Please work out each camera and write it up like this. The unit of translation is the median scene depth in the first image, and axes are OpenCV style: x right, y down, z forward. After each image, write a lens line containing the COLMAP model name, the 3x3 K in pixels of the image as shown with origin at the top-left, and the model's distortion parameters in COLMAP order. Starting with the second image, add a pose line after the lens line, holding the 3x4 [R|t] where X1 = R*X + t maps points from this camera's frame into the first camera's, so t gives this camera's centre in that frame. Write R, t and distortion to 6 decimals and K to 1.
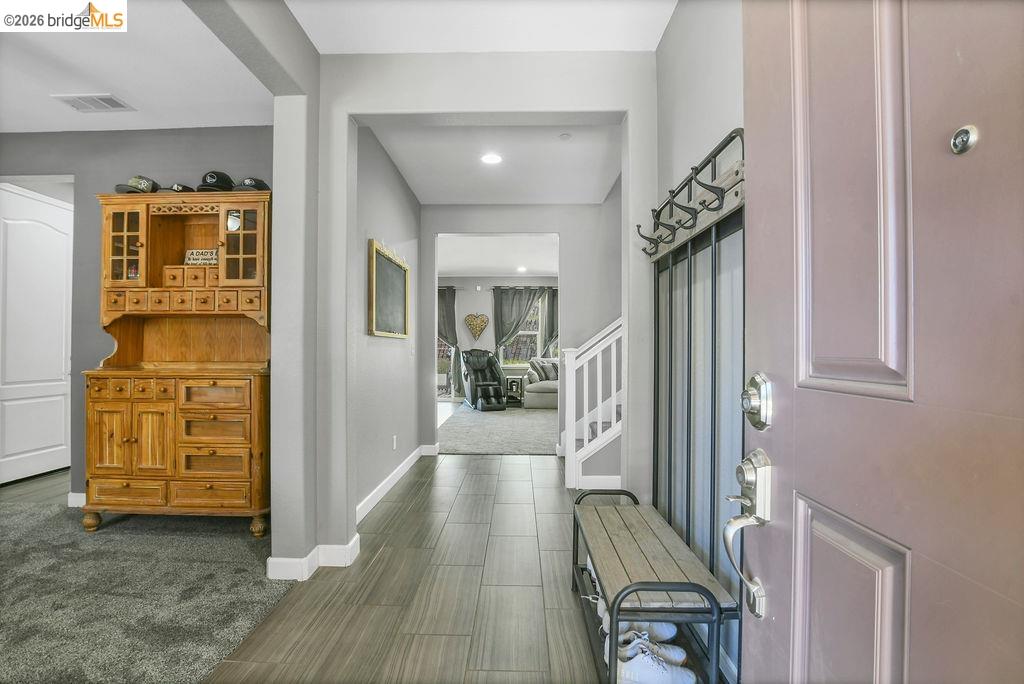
lens RADIAL K [[458.1, 0, 509.7], [0, 458.1, 344.8], [0, 0, 1]] dist [-0.003544, -0.000089]
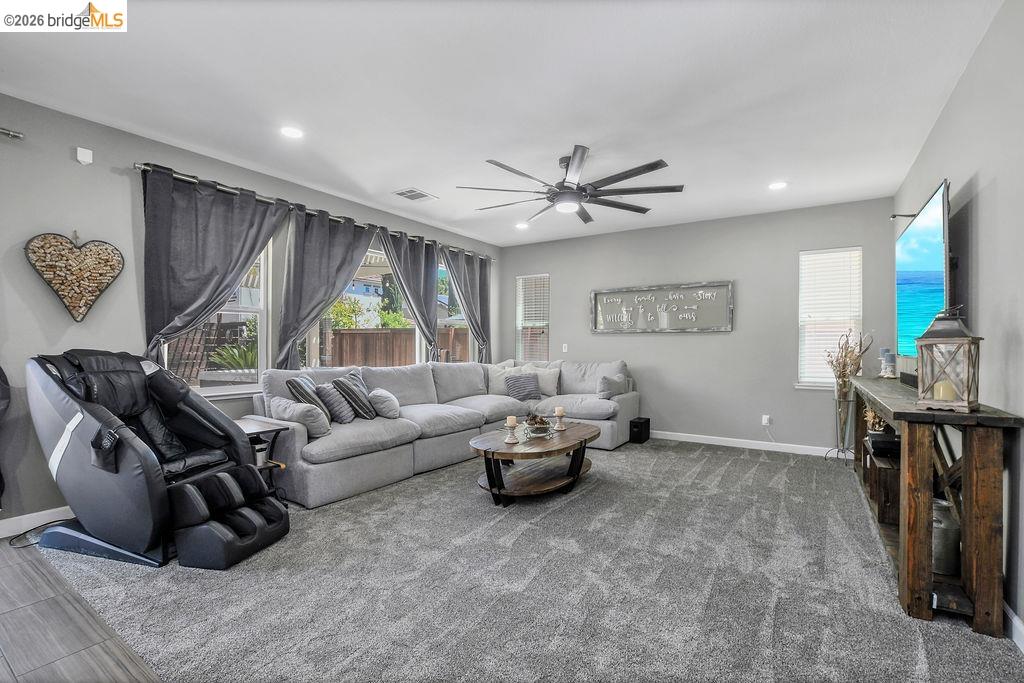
lens RADIAL K [[458.1, 0, 509.7], [0, 458.1, 344.3], [0, 0, 1]] dist [-0.003544, -0.000089]
pose [[0.554245, 0.000108, 0.832353, -0.166573], [-0.004622, 0.999985, 0.002948, 0.003277], [-0.832340, -0.005481, 0.554238, 0.587239]]
